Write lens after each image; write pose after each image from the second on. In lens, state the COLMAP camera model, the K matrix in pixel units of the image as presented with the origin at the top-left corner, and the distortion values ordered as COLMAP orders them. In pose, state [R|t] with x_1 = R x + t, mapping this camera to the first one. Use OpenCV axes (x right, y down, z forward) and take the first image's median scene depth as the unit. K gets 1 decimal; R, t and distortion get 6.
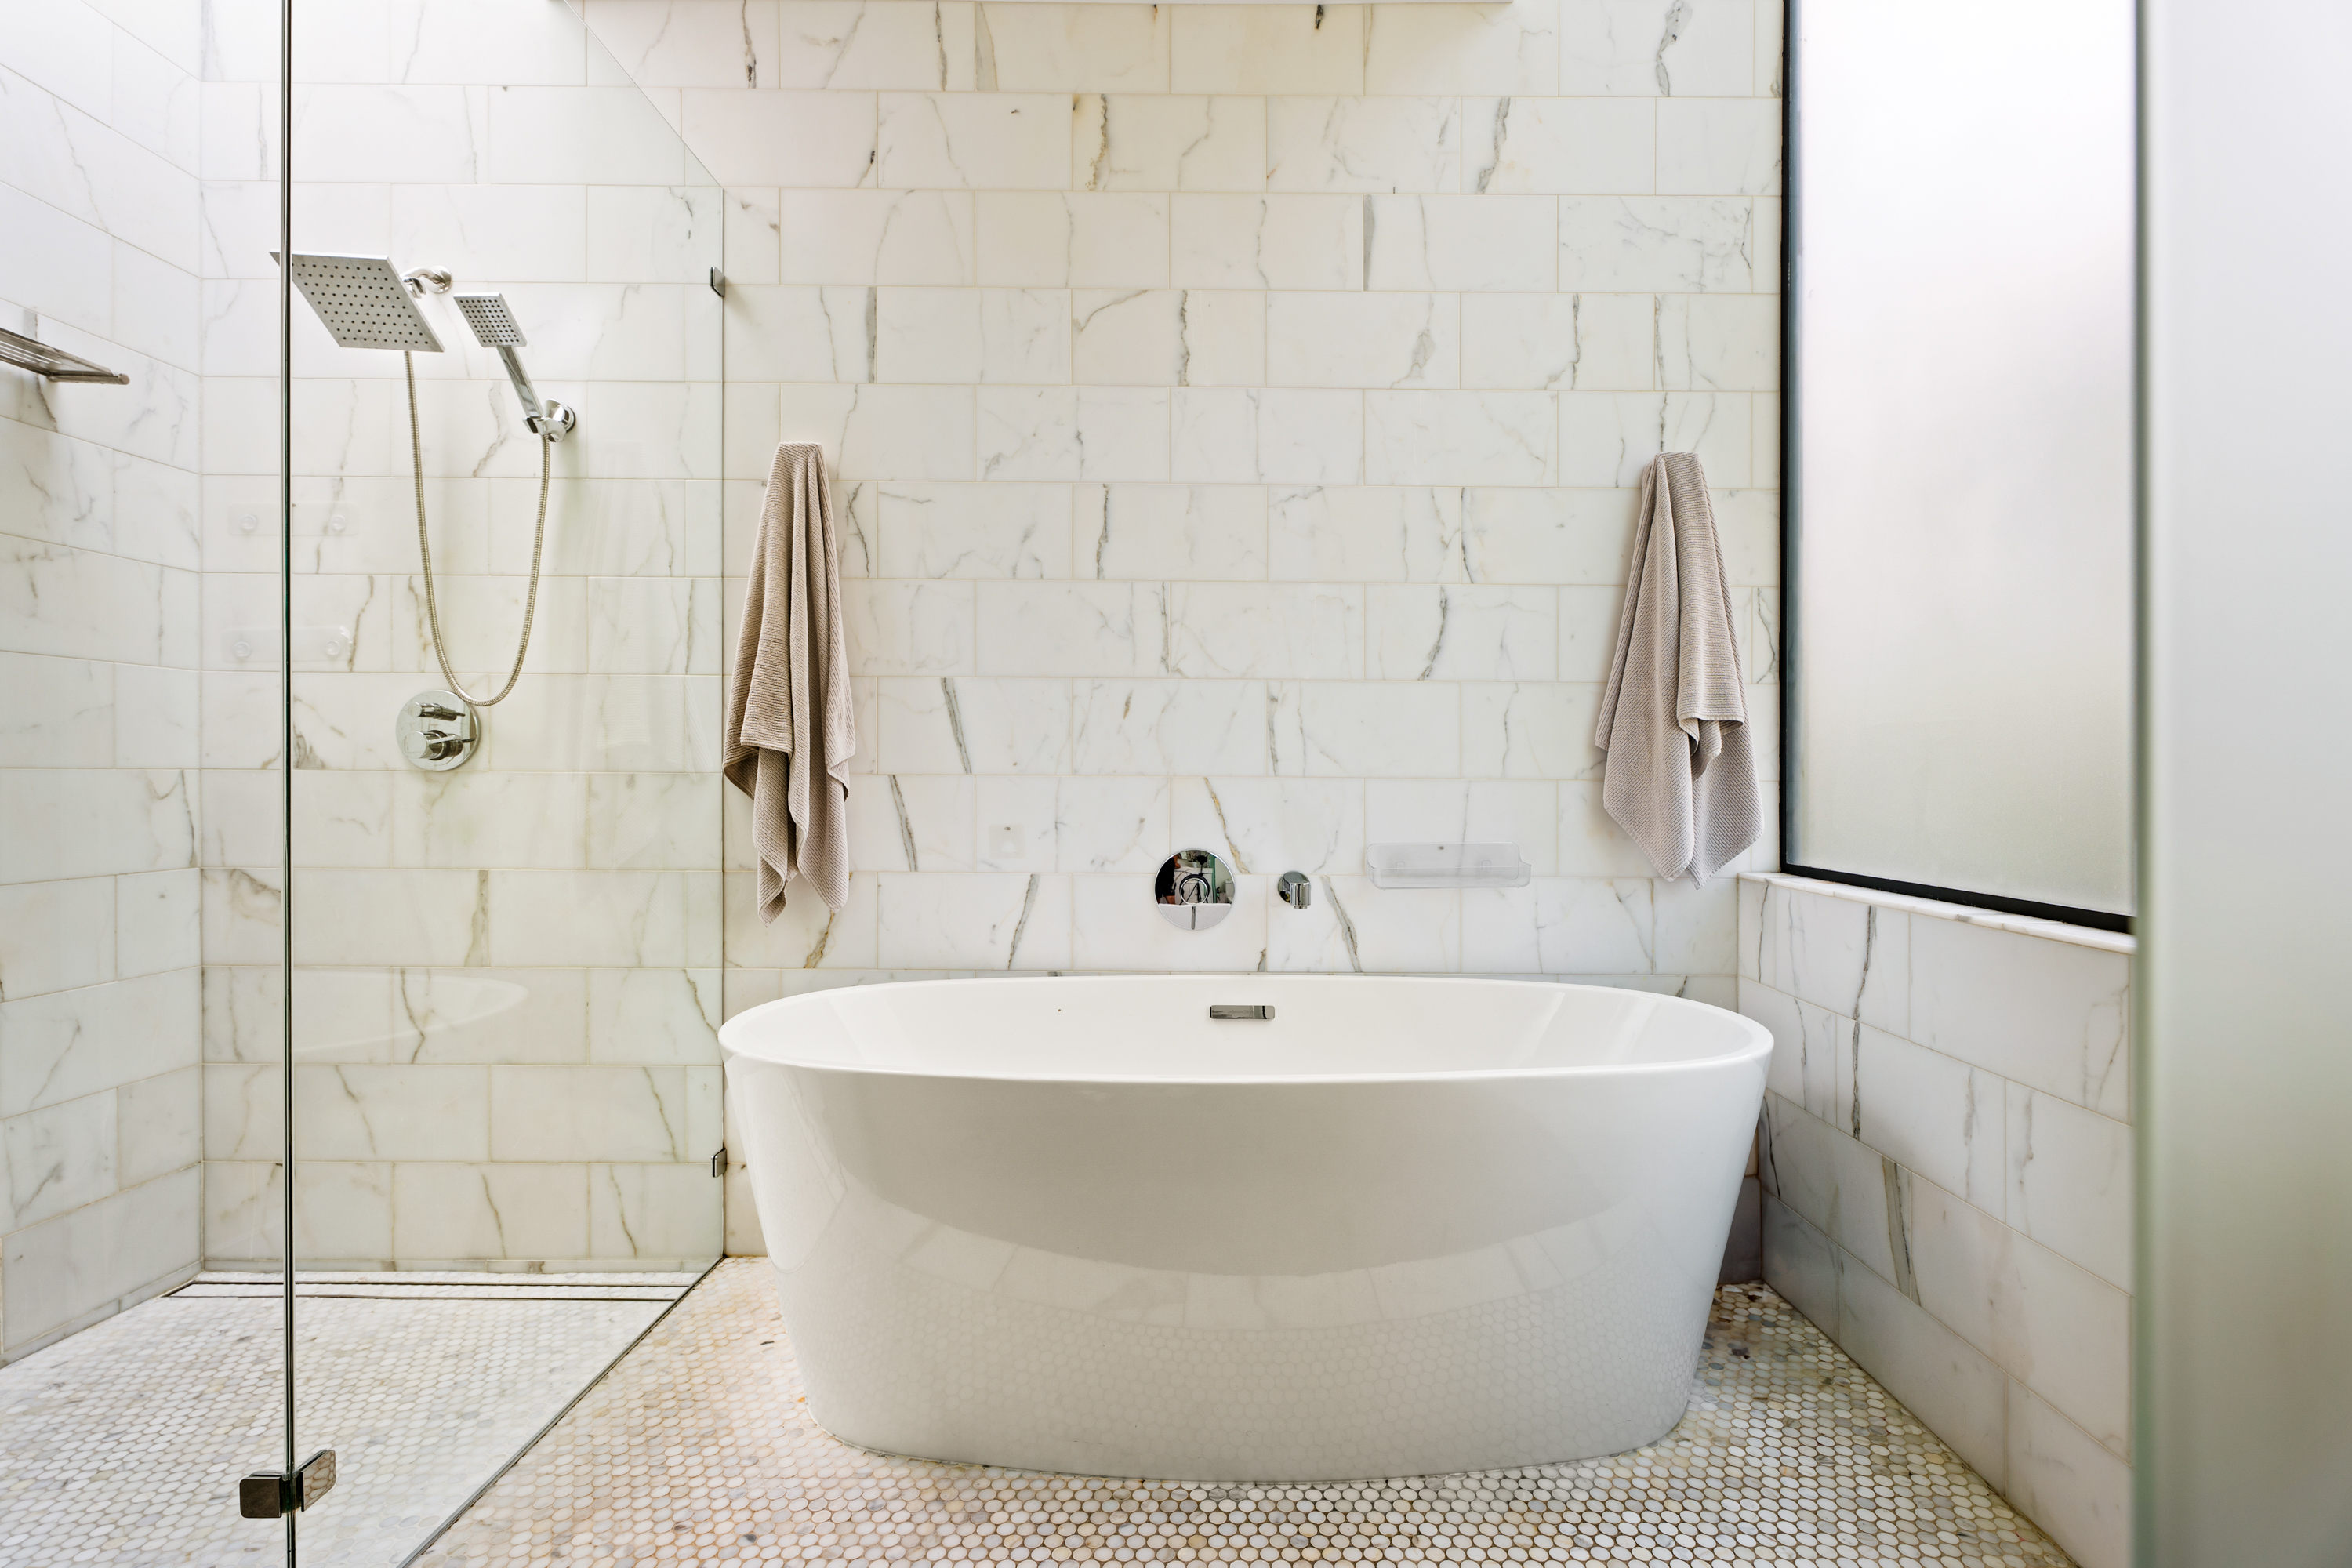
lens RADIAL K [[1095.8, 0, 1183.2], [0, 1095.8, 798.9], [0, 0, 1]] dist [-0.000940, -0.000534]
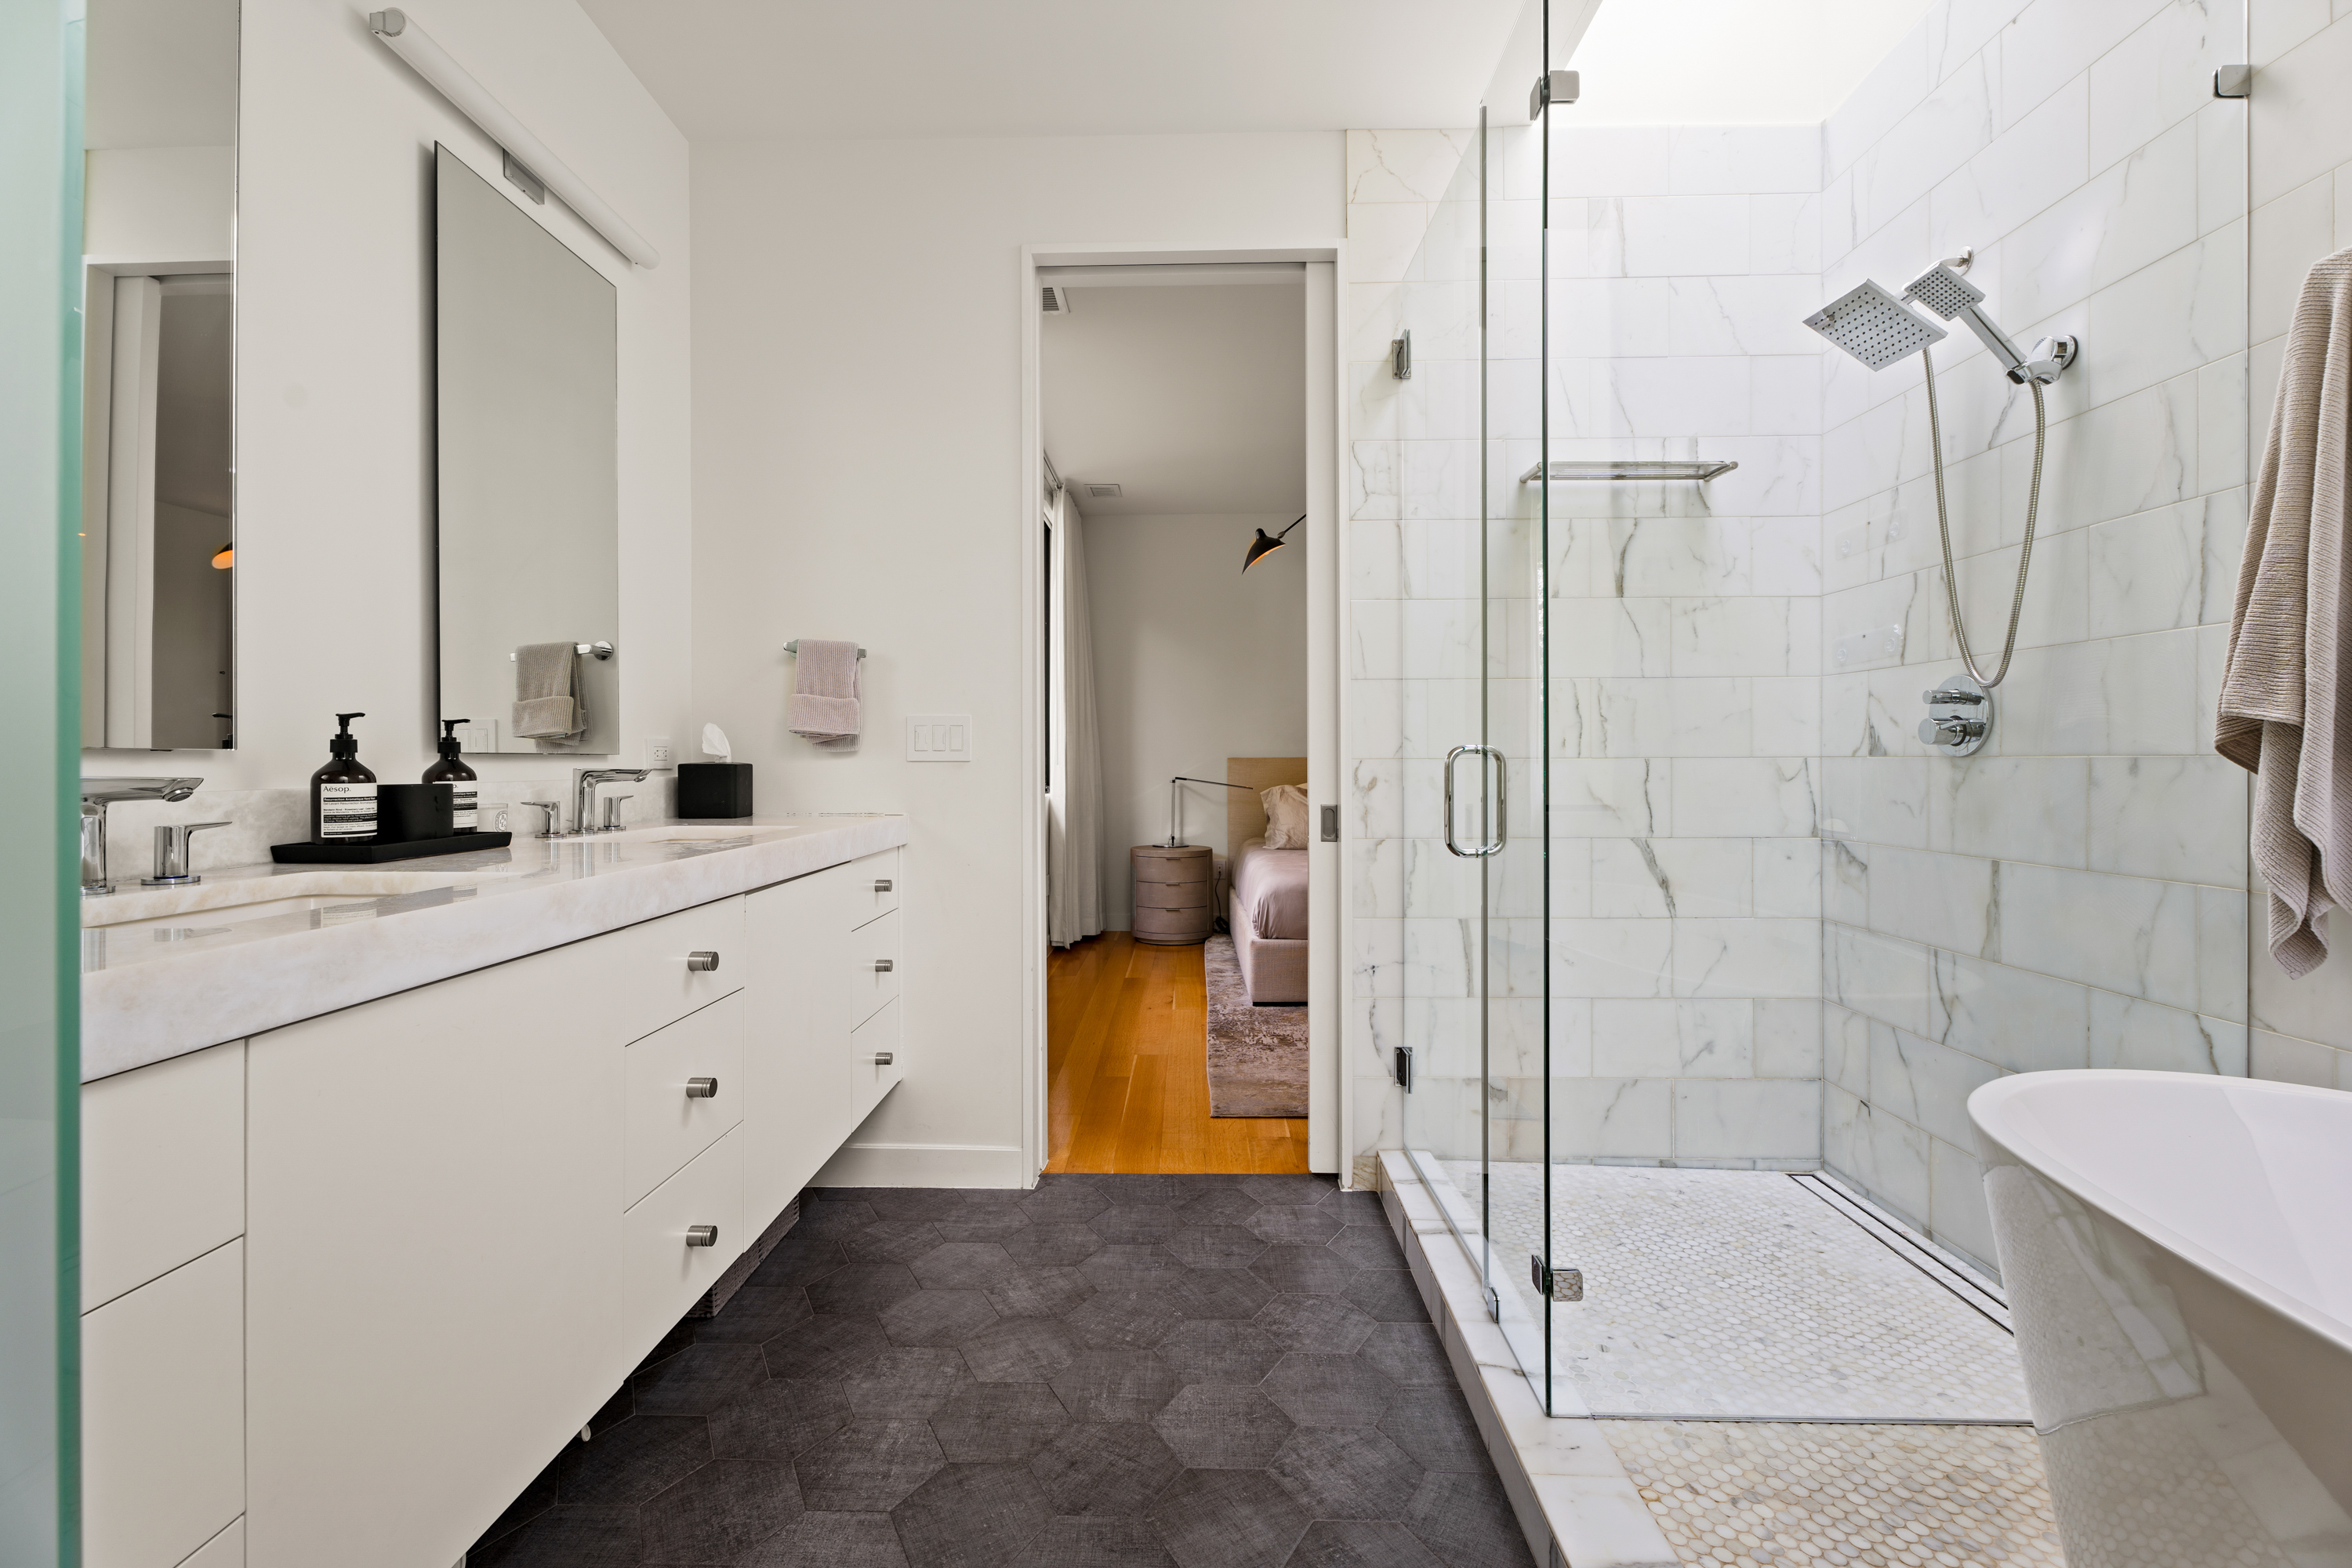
lens RADIAL K [[1041.7, 0, 1176.0], [0, 1041.7, 784.0], [0, 0, 1]] dist [-0.000663, -0.000095]
pose [[-0.018615, 0.015618, -0.999705, 0.286722], [-0.016564, 0.999736, 0.015927, -0.003950], [0.999690, 0.016856, -0.018351, 0.316188]]
